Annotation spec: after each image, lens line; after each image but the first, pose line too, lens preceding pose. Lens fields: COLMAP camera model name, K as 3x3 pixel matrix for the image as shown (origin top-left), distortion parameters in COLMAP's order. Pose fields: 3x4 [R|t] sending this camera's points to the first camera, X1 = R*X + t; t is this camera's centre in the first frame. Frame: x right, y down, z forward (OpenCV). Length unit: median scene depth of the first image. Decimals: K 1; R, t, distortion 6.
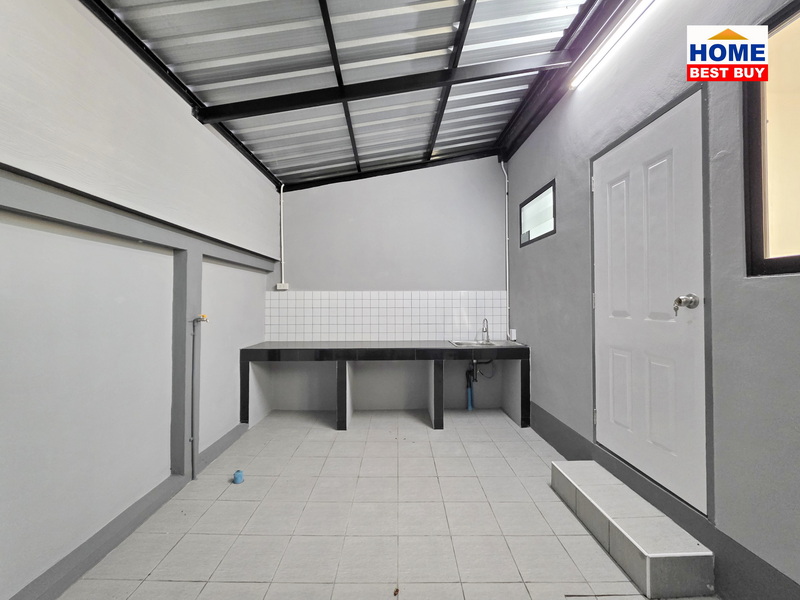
lens RADIAL K [[326.1, 0, 400.0], [0, 326.1, 300.0], [0, 0, 1]] dist [0.005619, 0.000146]
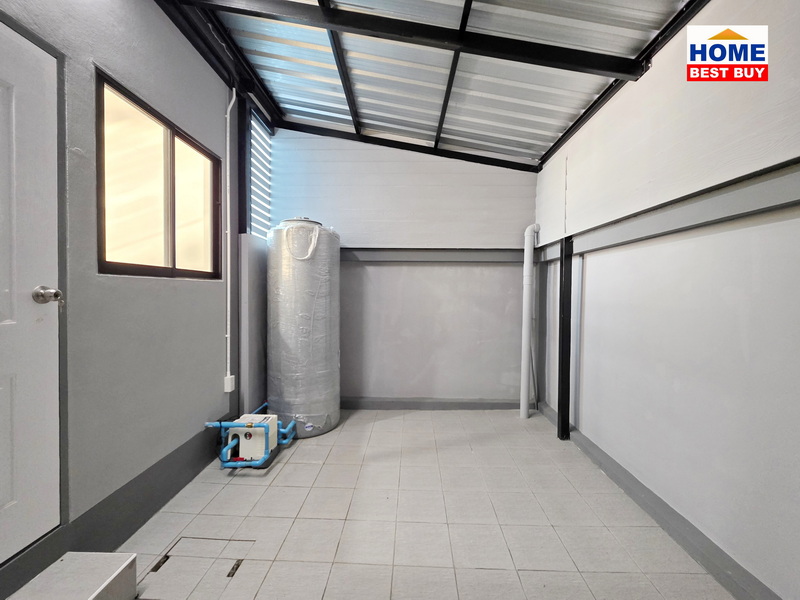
lens RADIAL K [[326.1, 0, 400.0], [0, 326.1, 300.0], [0, 0, 1]] dist [0.005619, 0.000146]
pose [[-0.998819, -0.006999, 0.048083, -0.078941], [-0.006150, 0.999823, 0.017778, -0.003354], [-0.048199, 0.017461, -0.998685, 1.934759]]
